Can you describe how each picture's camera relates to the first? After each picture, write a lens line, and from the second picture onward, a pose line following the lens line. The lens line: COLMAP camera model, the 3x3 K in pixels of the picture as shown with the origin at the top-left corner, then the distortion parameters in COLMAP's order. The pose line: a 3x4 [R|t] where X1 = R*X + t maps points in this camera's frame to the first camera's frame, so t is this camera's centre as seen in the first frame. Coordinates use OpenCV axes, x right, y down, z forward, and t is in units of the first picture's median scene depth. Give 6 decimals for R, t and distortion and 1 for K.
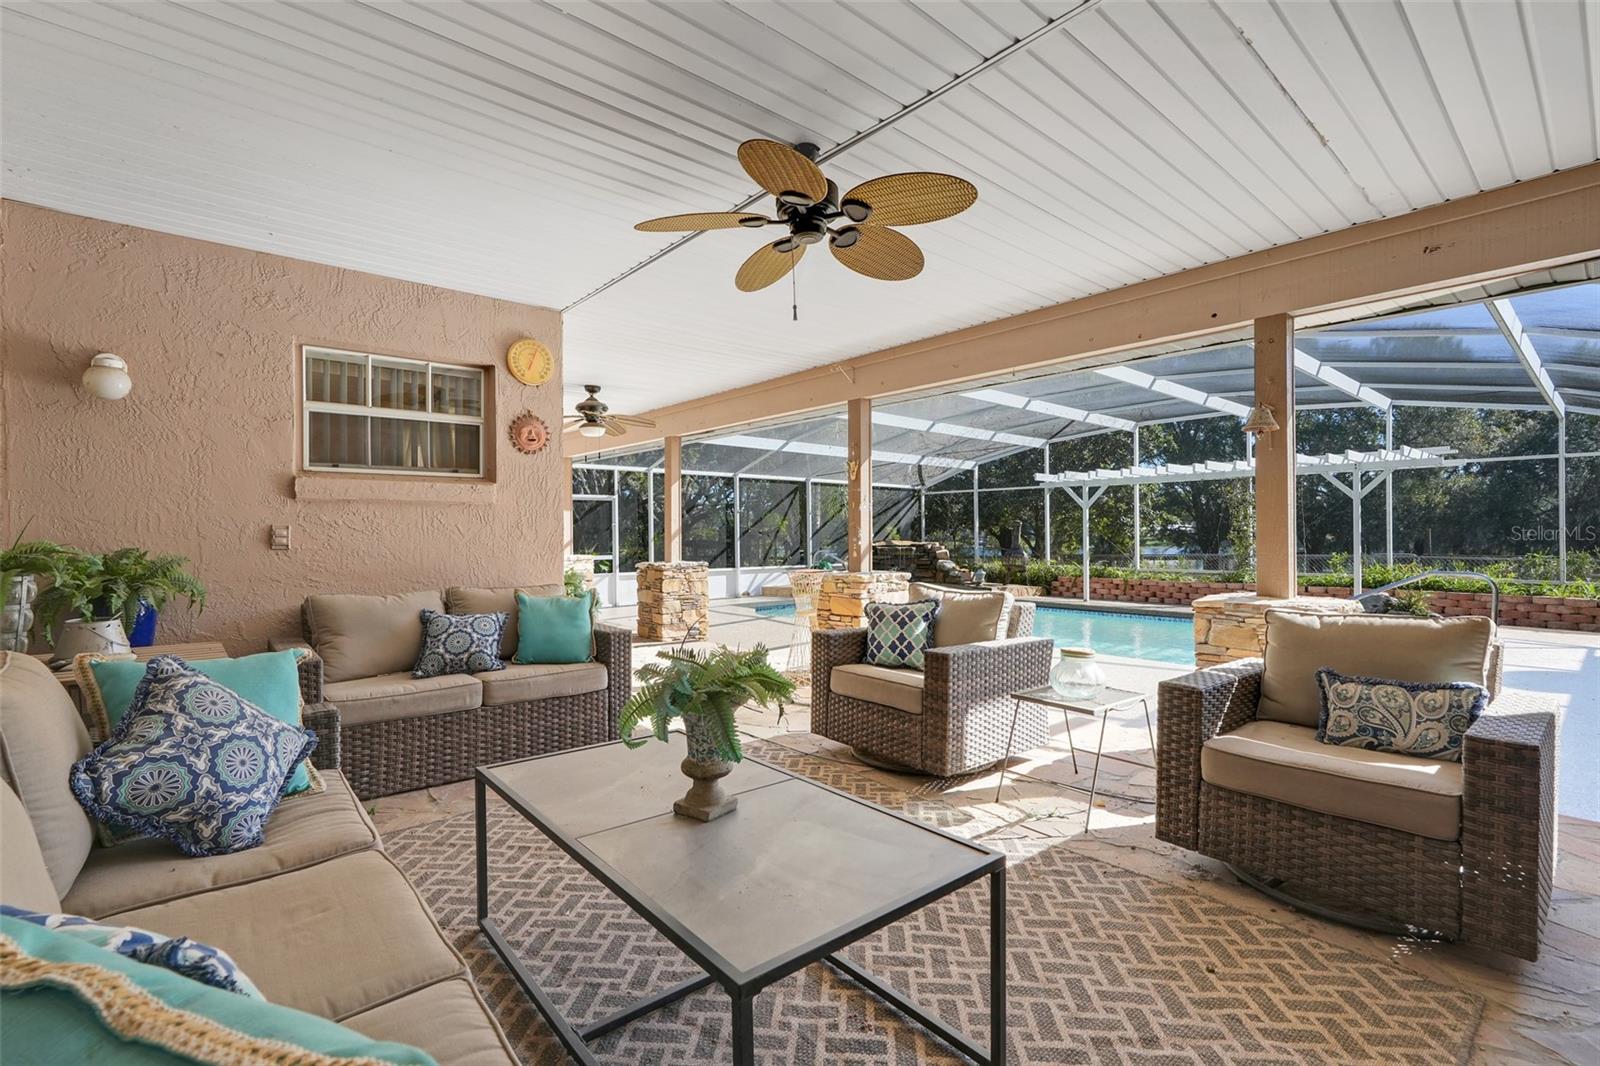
lens RADIAL K [[715.3, 0, 802.5], [0, 715.3, 533.5], [0, 0, 1]] dist [-0.001244, -0.000099]
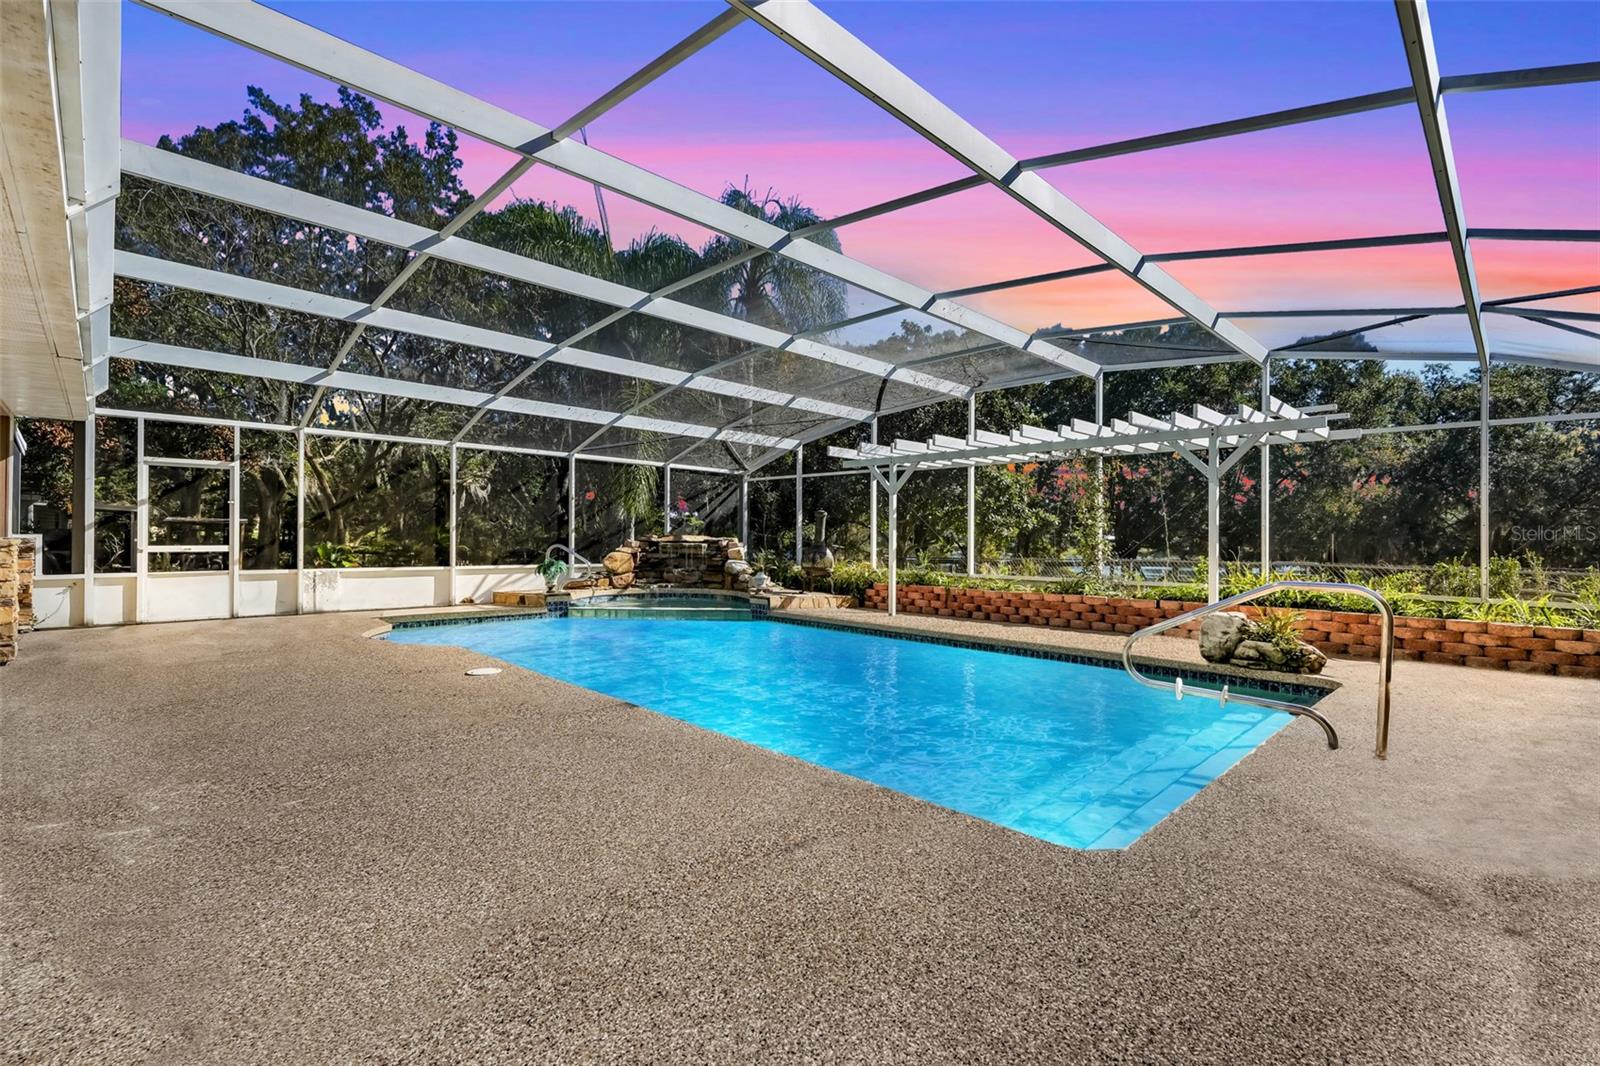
lens RADIAL K [[713.0, 0, 803.0], [0, 713.0, 537.1], [0, 0, 1]] dist [-0.002653, 0.000100]
pose [[0.997629, 0.016013, 0.066926, 0.243227], [-0.016000, 0.999872, -0.000732, 0.012279], [-0.066929, -0.000341, 0.997758, 0.243888]]
